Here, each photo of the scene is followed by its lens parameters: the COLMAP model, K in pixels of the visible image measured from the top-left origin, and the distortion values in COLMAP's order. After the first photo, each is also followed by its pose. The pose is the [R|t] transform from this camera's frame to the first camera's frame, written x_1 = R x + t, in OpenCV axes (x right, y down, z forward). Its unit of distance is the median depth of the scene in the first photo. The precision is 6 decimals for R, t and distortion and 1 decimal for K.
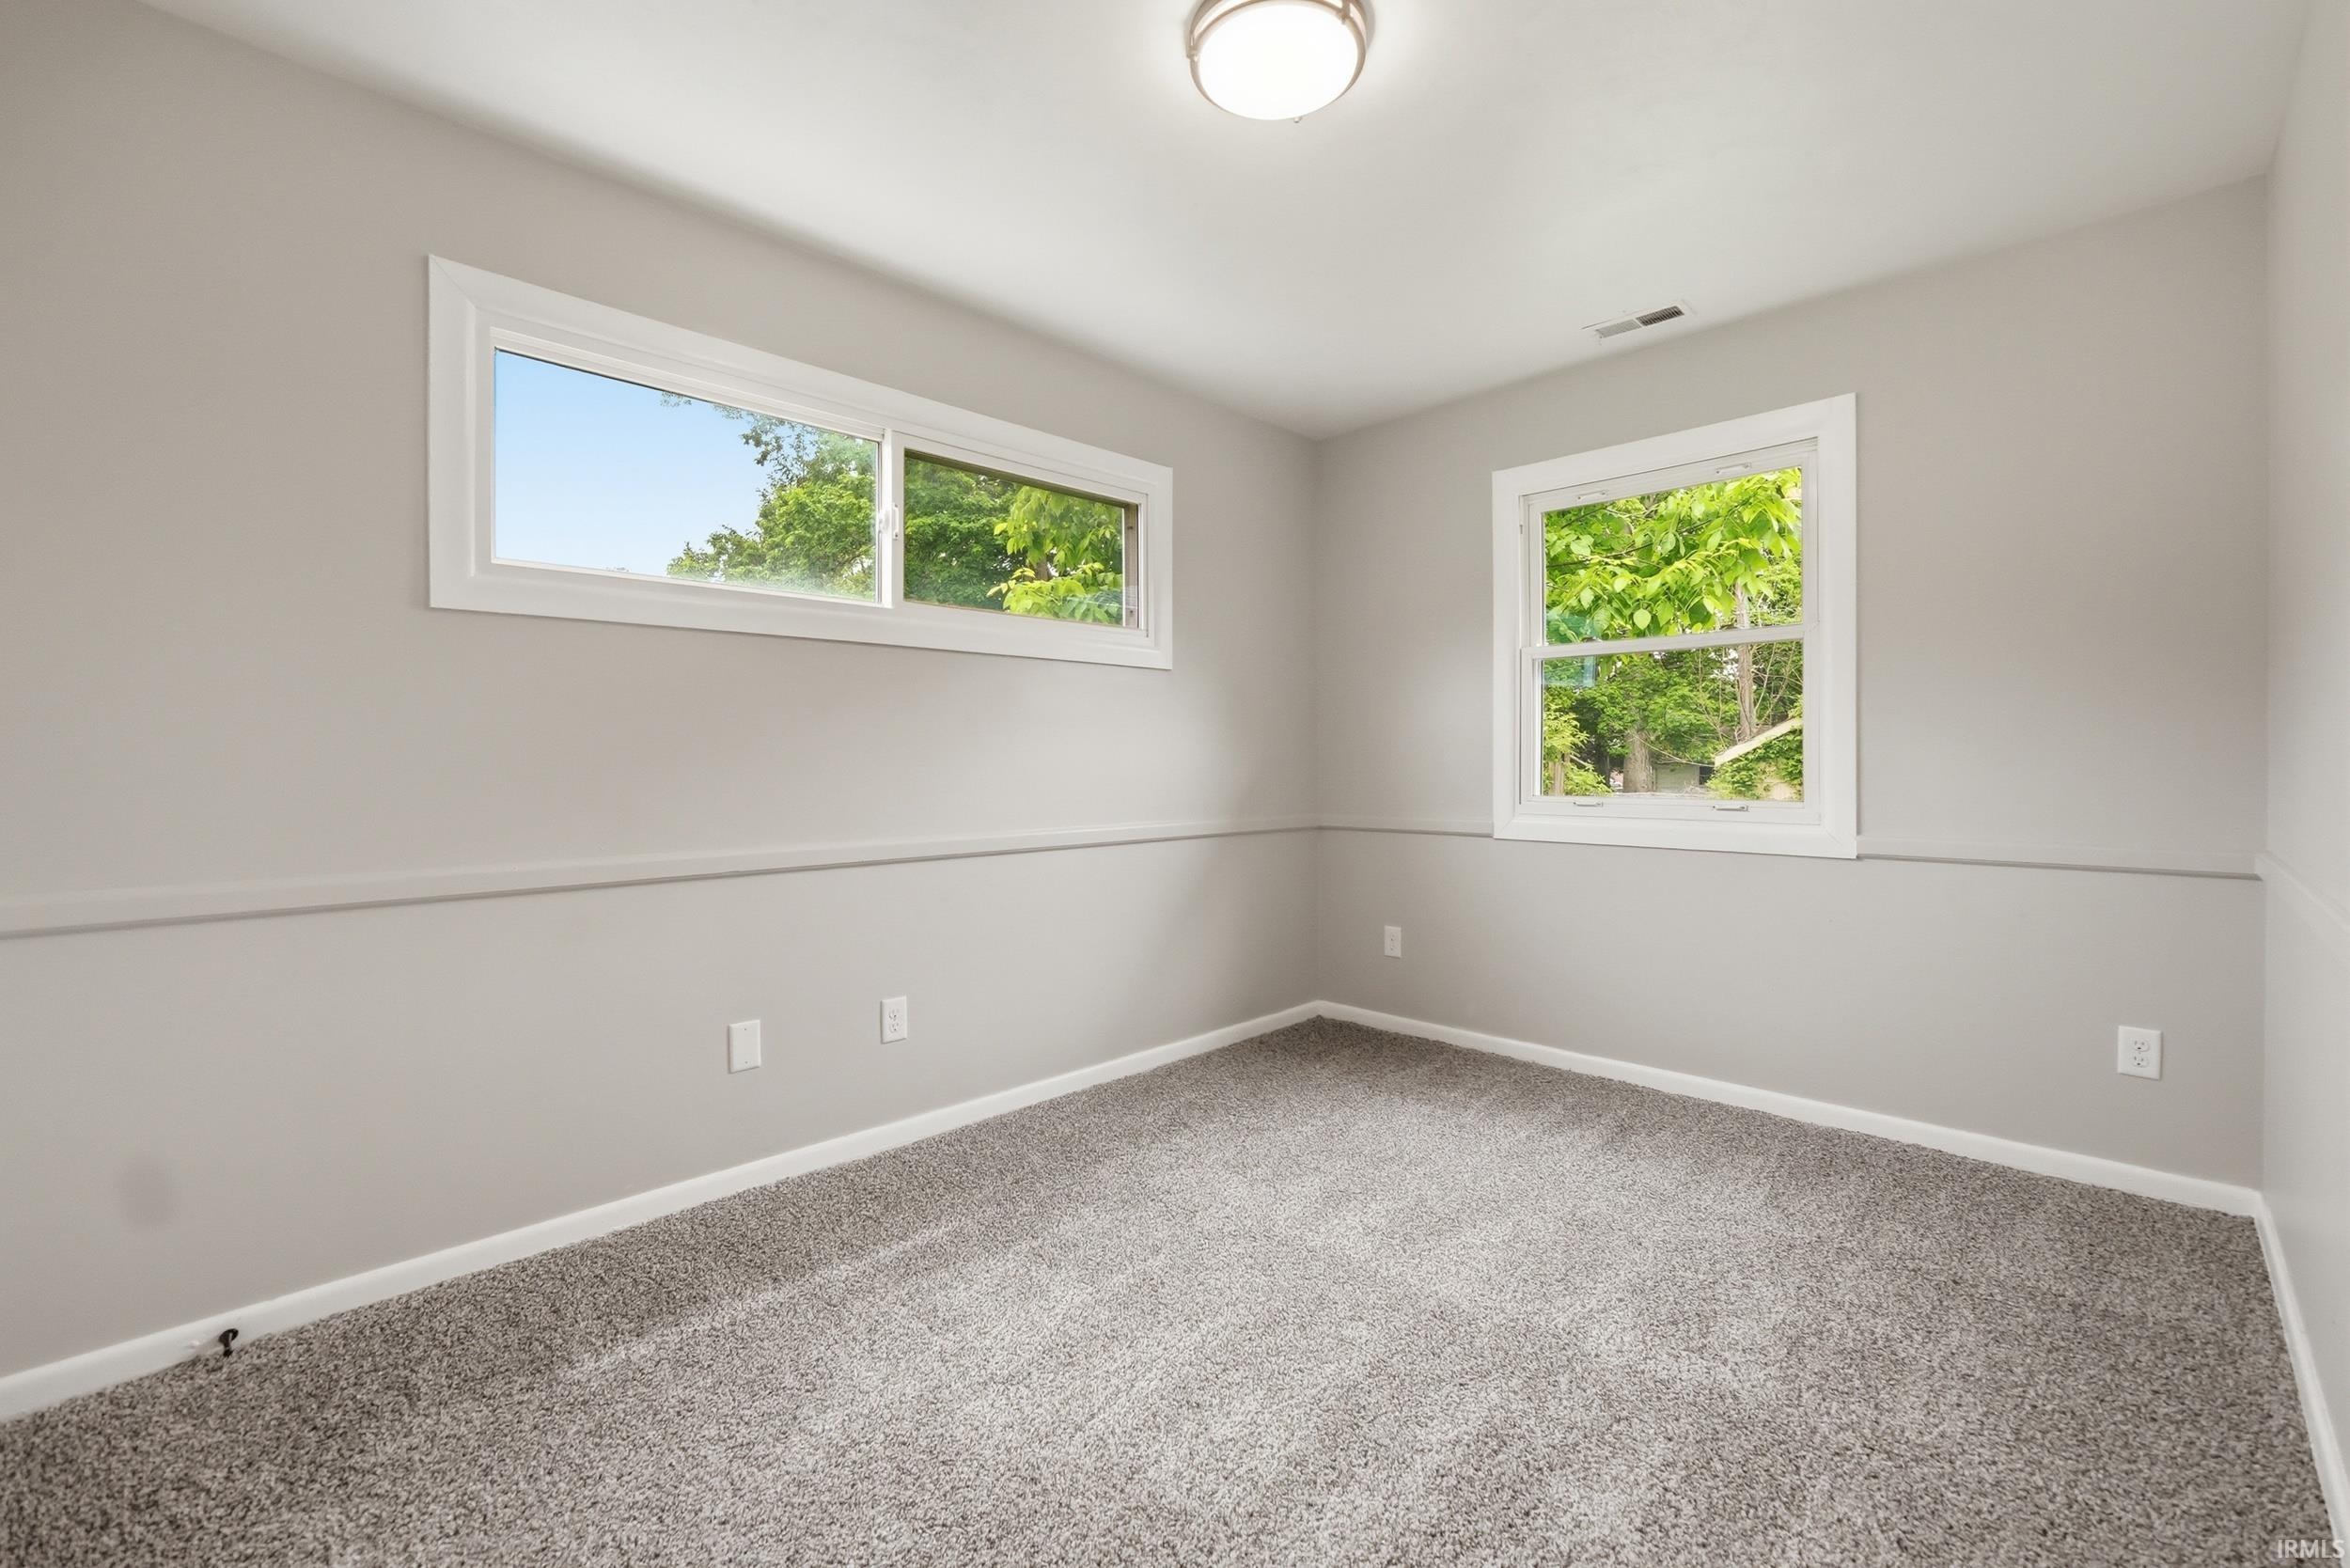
lens RADIAL K [[1020.6, 0, 1172.4], [0, 1020.6, 773.8], [0, 0, 1]] dist [-0.008009, 0.000166]
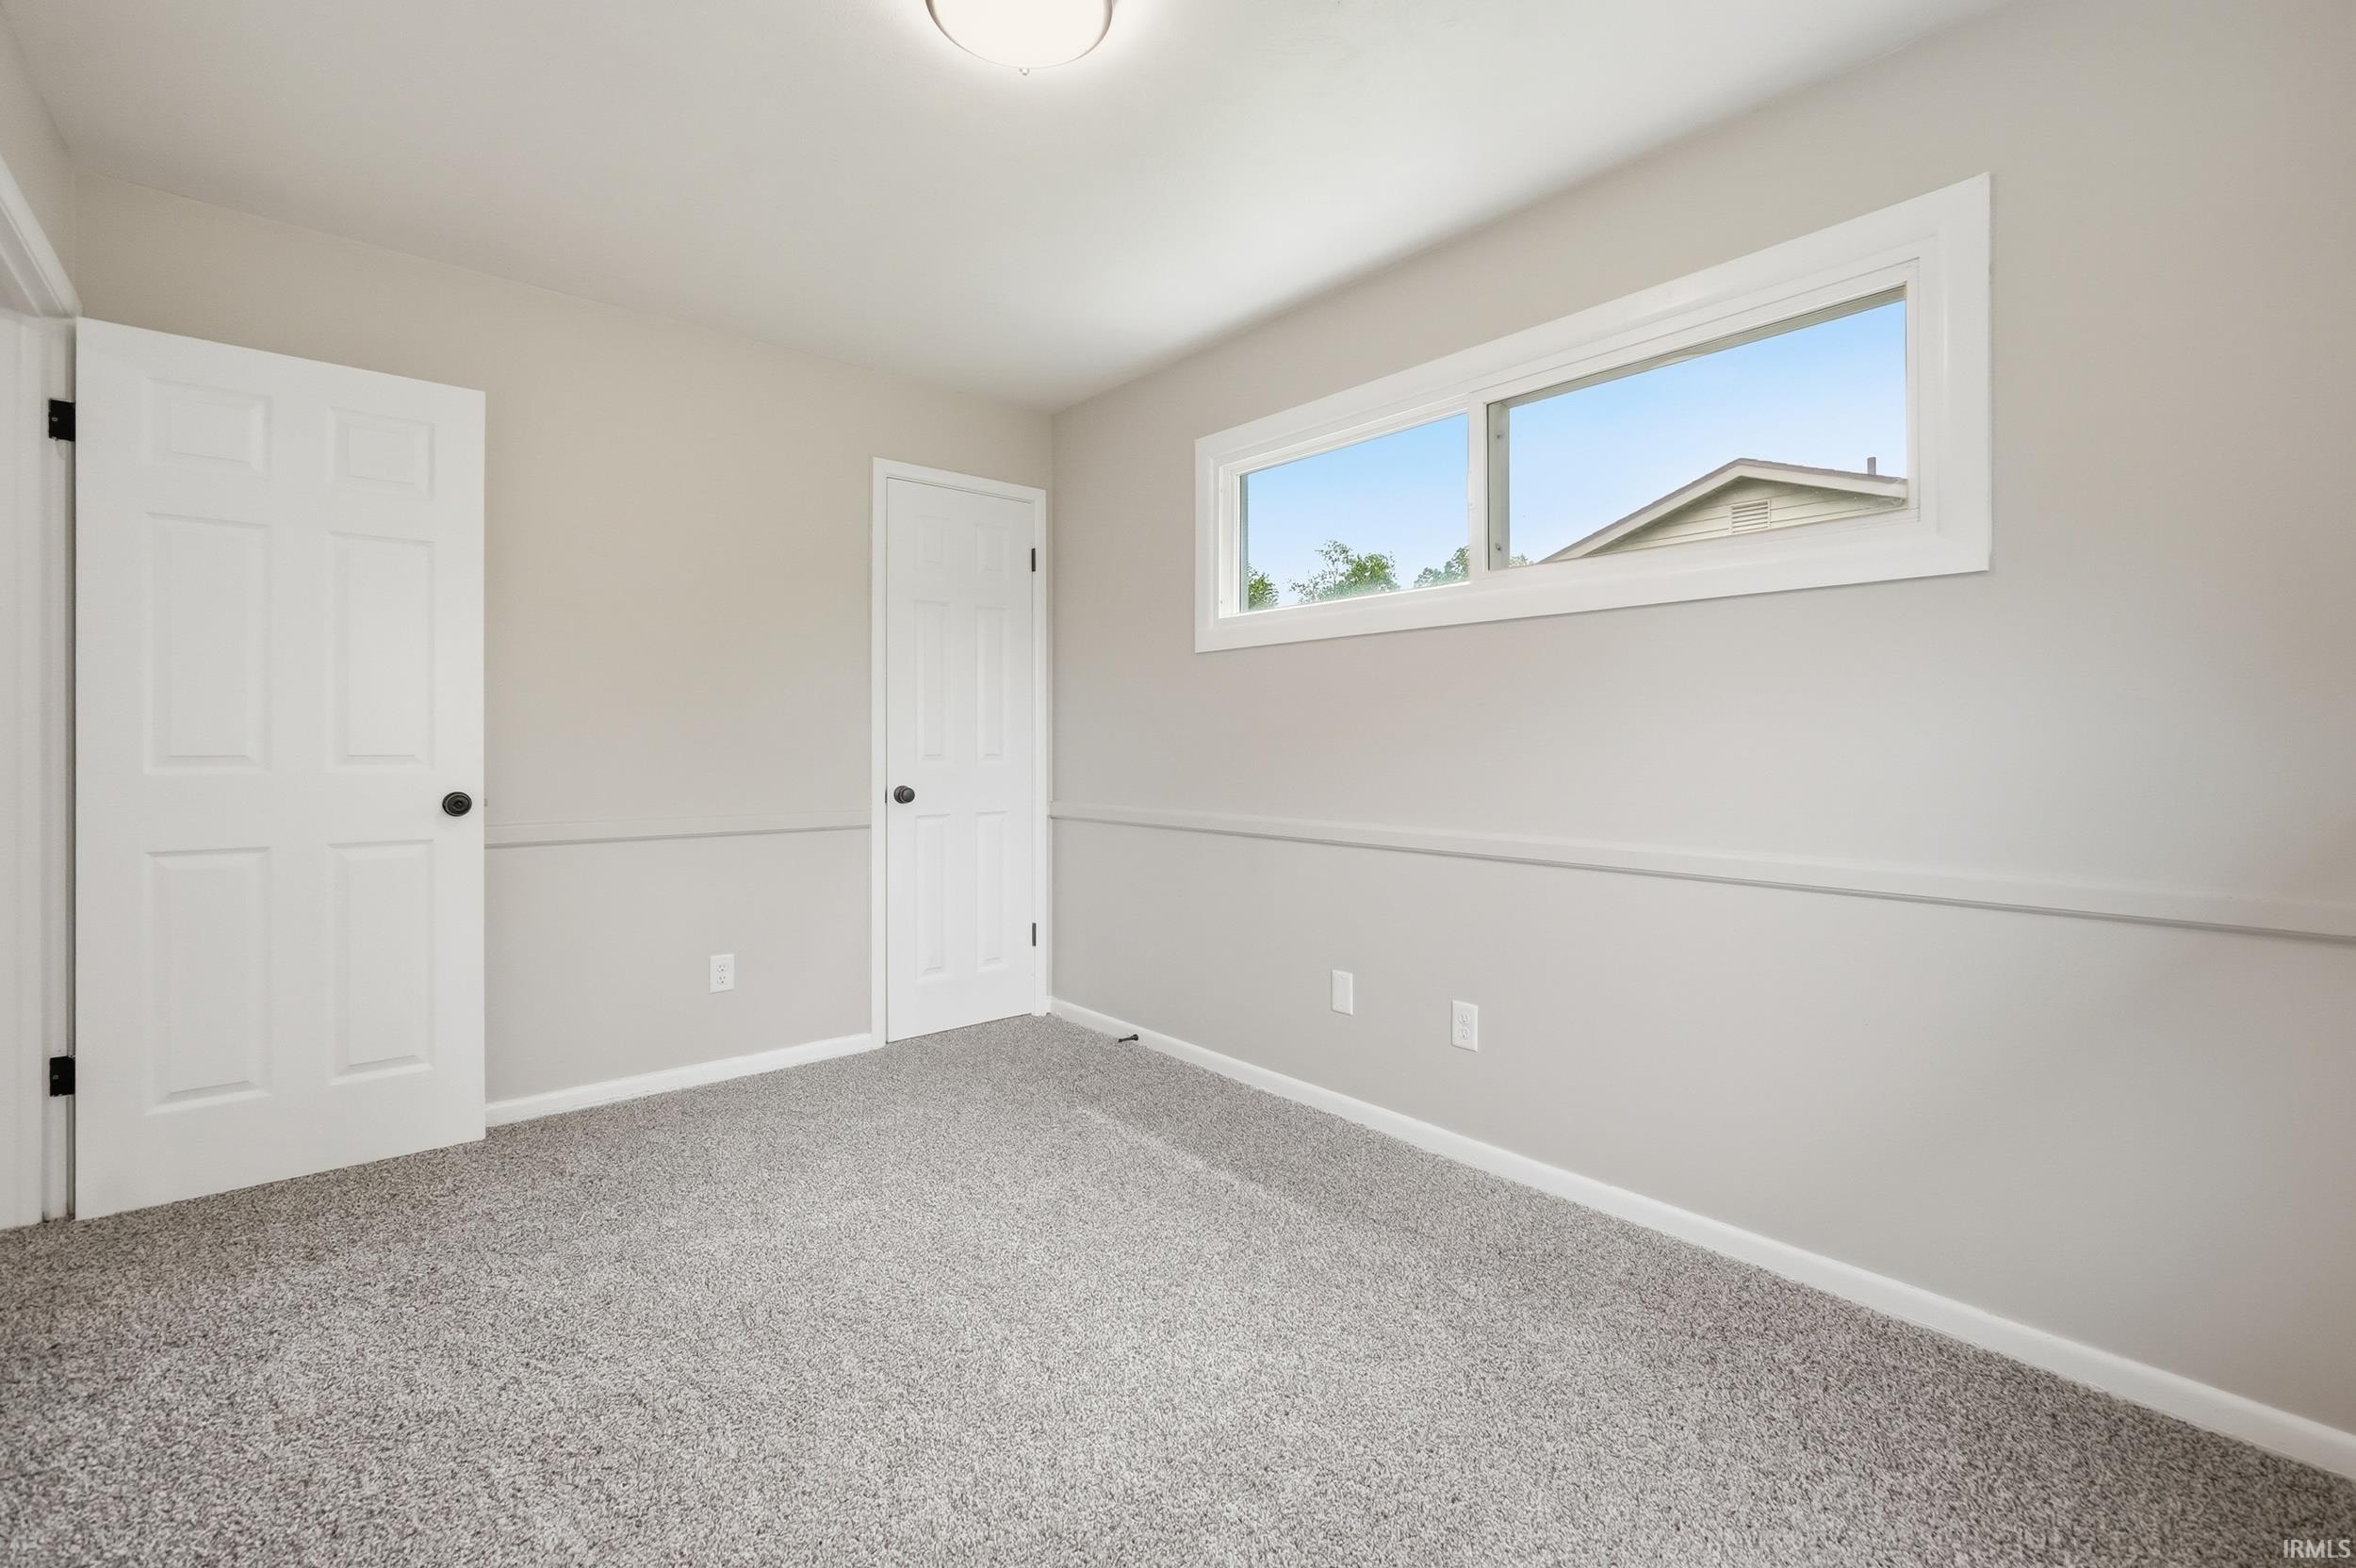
lens RADIAL K [[1023.1, 0, 1175.4], [0, 1023.1, 773.7], [0, 0, 1]] dist [-0.008009, 0.000166]
pose [[-0.083006, 0.026503, -0.996197, 0.765702], [-0.022125, 0.999351, 0.028430, -0.011268], [0.996303, 0.024401, -0.082366, 0.920545]]
